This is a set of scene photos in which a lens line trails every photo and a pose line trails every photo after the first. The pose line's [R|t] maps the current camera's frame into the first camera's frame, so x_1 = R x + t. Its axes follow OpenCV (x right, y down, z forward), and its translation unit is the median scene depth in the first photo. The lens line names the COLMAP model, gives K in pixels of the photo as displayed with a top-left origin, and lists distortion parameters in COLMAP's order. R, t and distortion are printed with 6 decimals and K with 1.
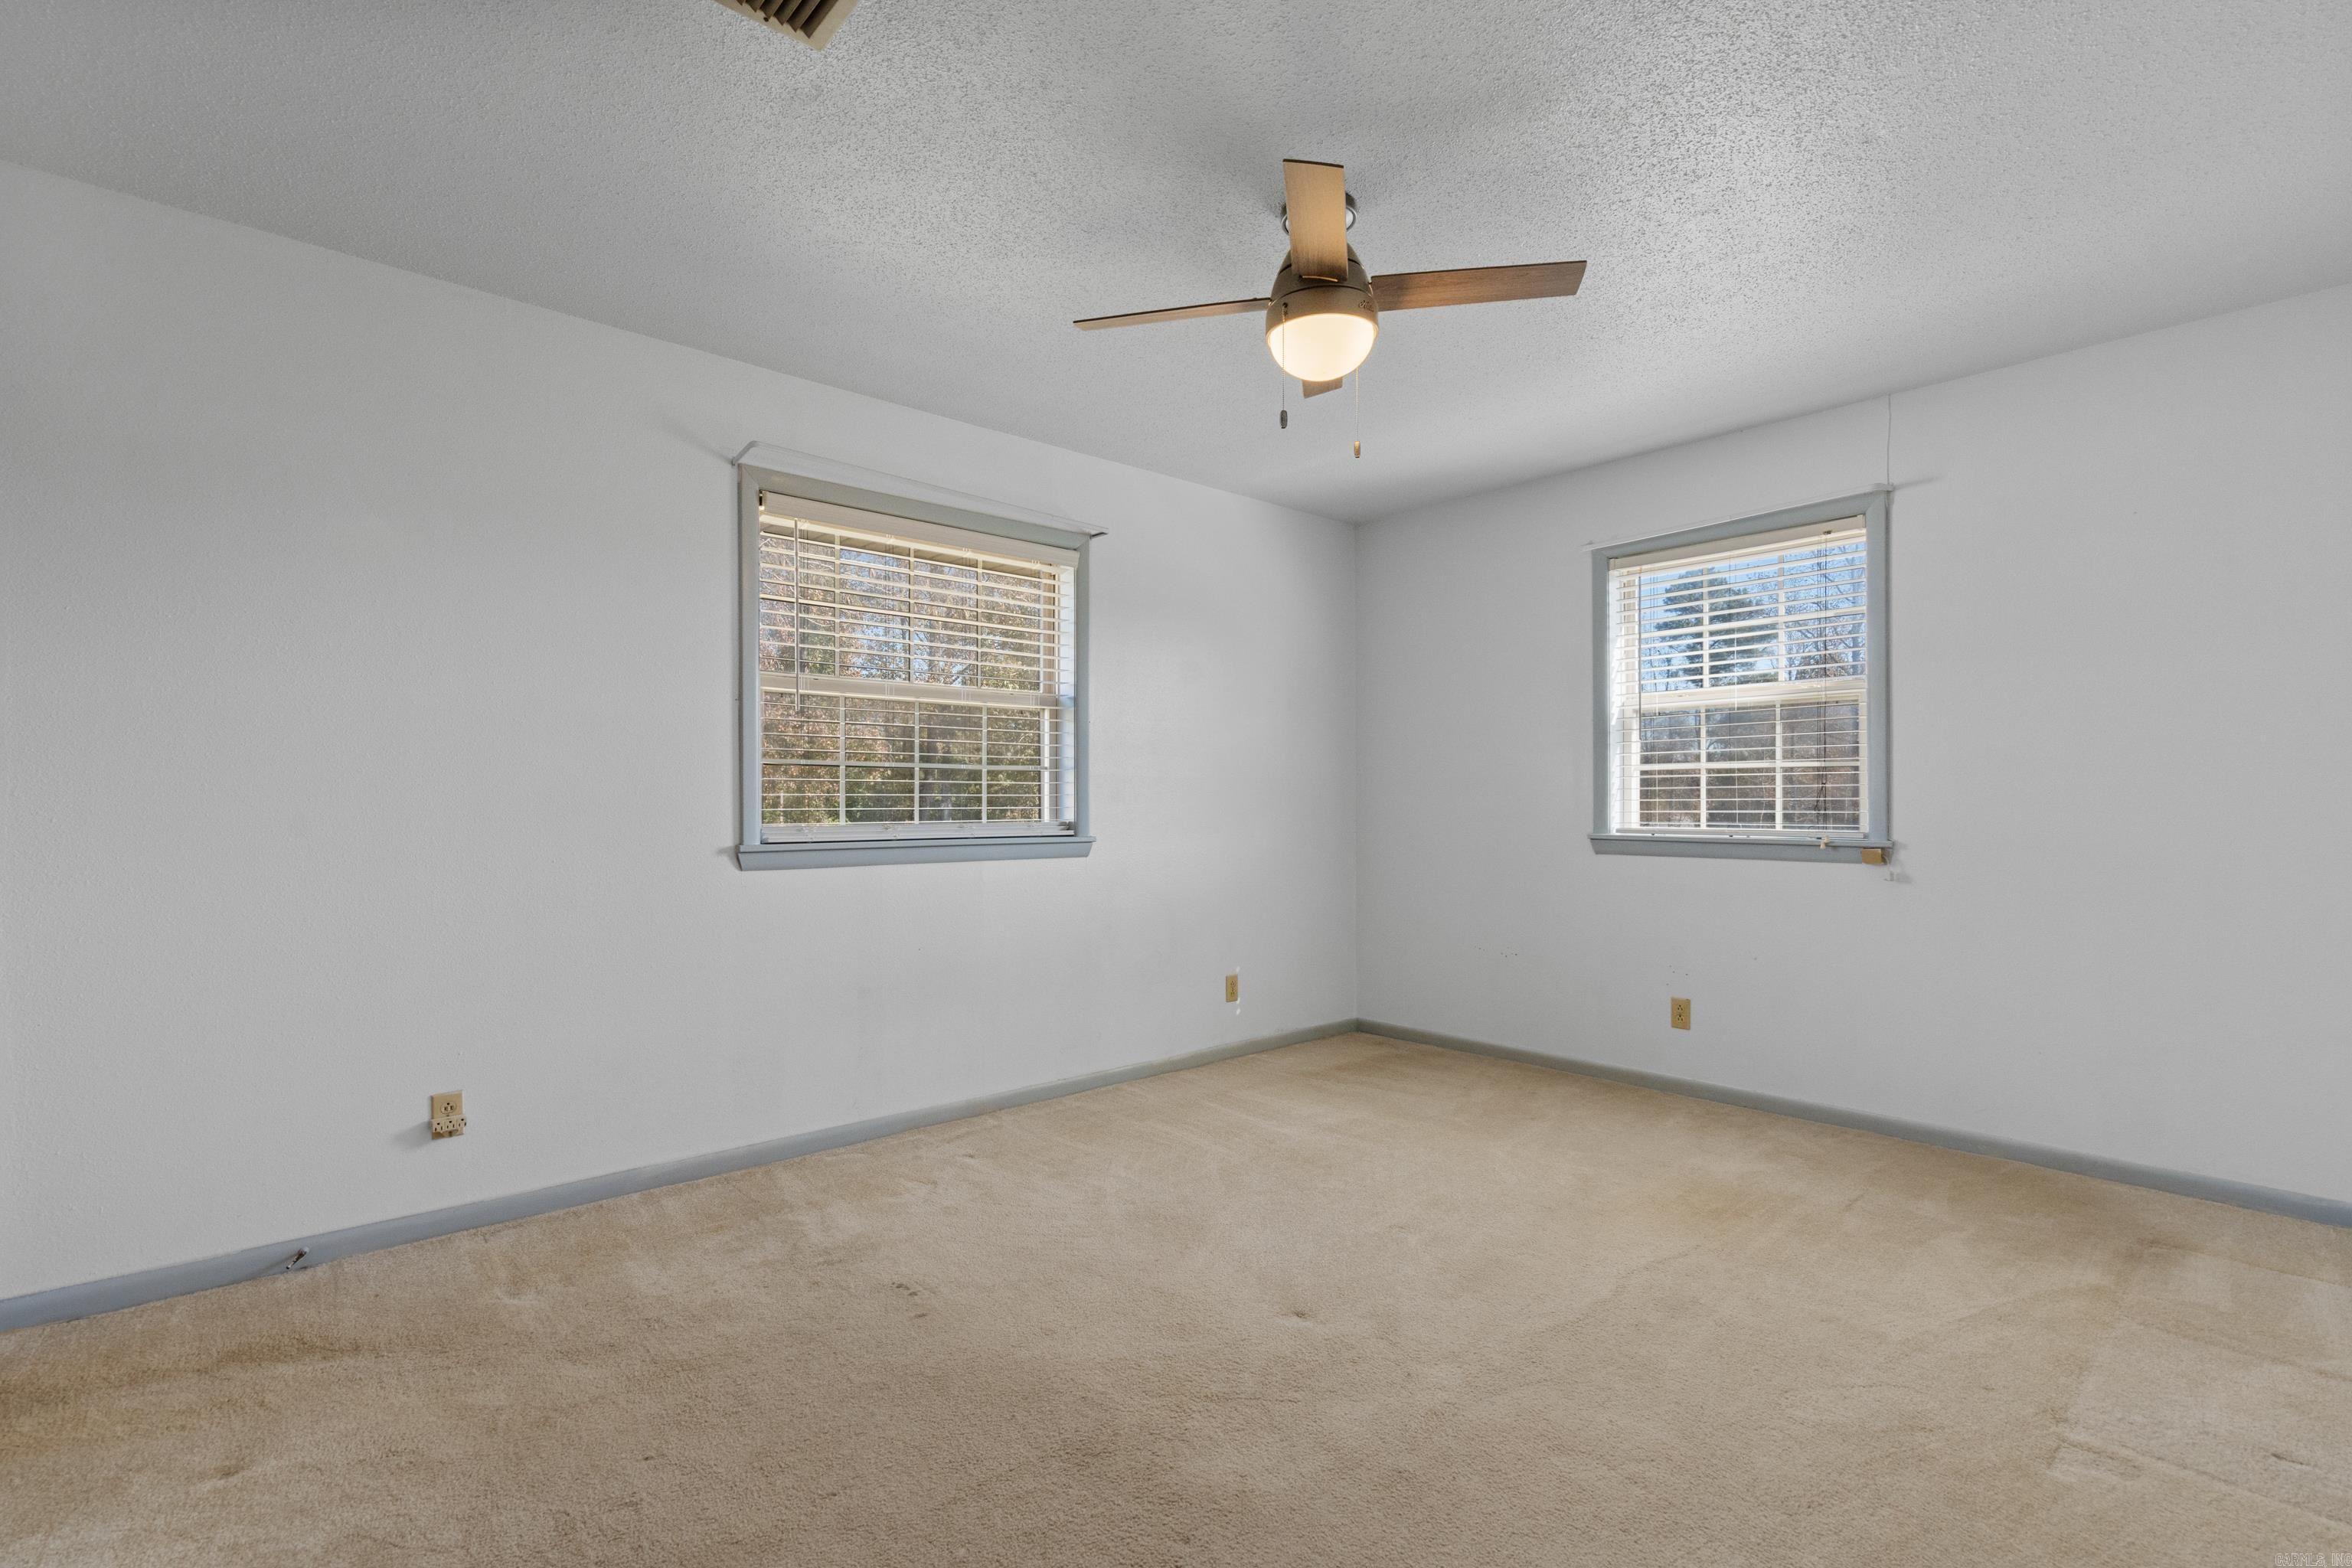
lens RADIAL K [[1088.9, 0, 1177.8], [0, 1088.9, 795.4], [0, 0, 1]] dist [0.000619, 0.000570]
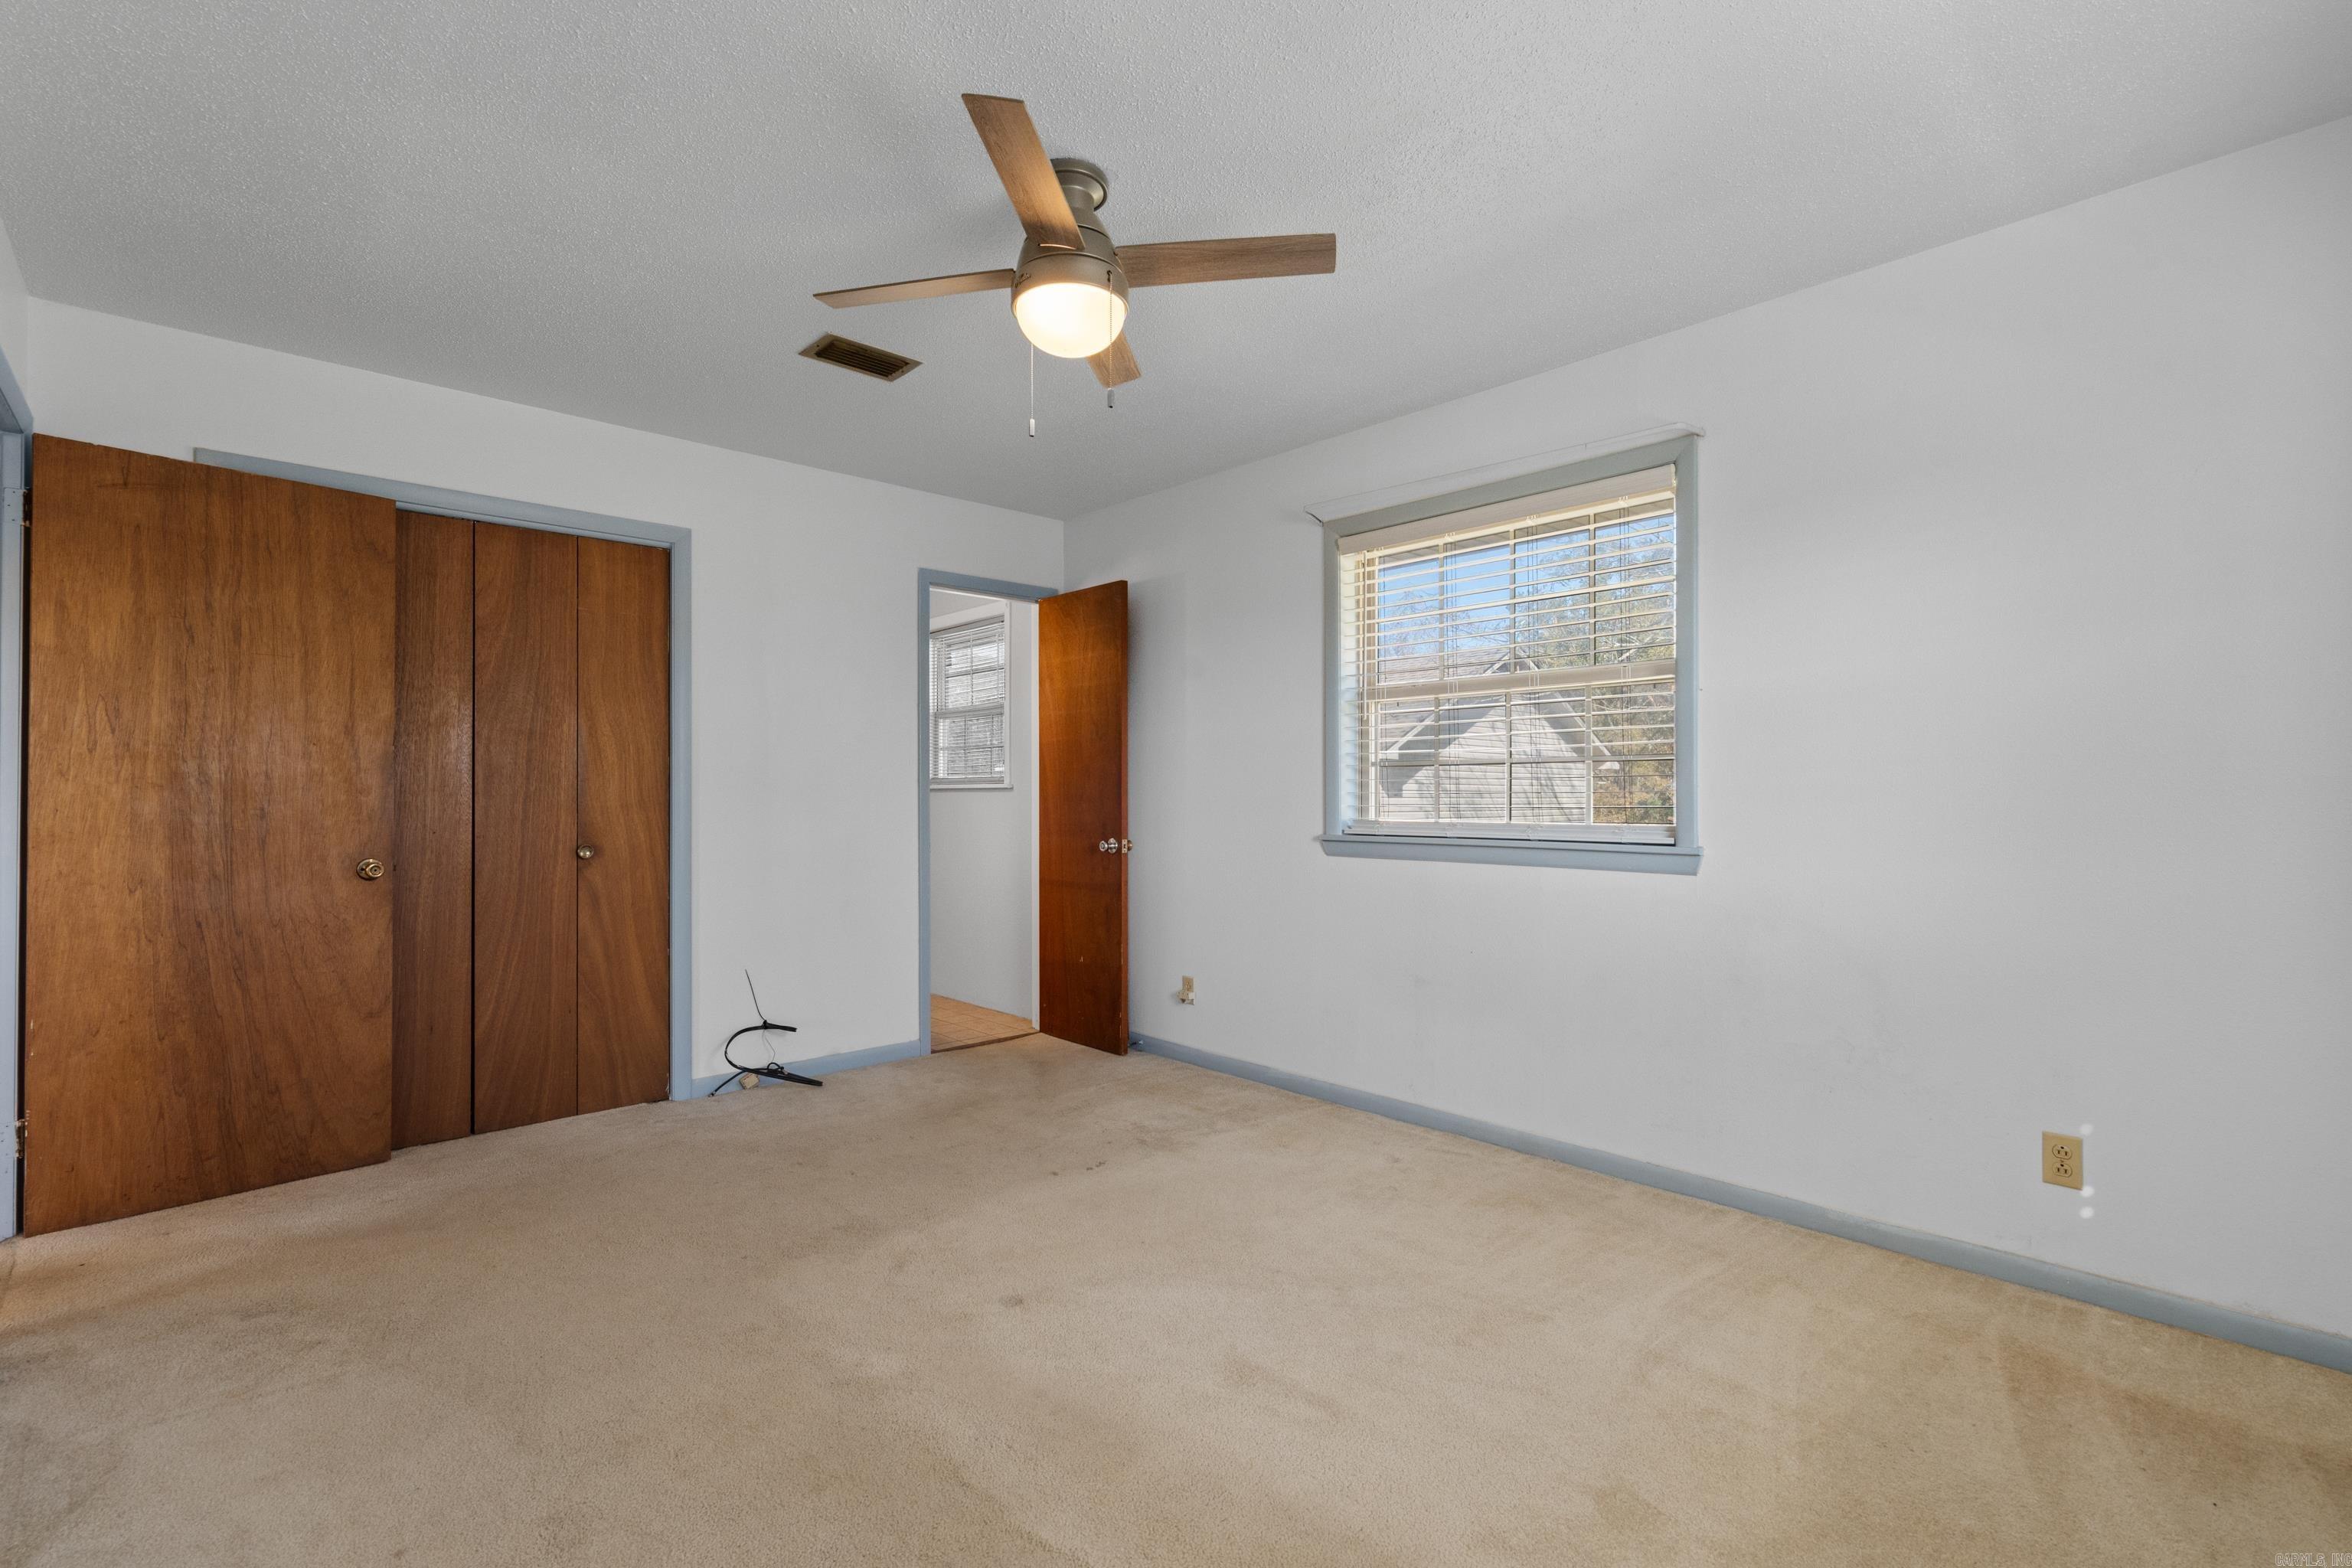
lens RADIAL K [[1088.9, 0, 1177.8], [0, 1088.9, 795.4], [0, 0, 1]] dist [0.000619, 0.000570]
pose [[0.000839, -0.013606, -0.999907, 0.779232], [-0.006288, 0.999888, -0.013611, 0.018952], [0.999980, 0.006299, 0.000753, 0.794325]]
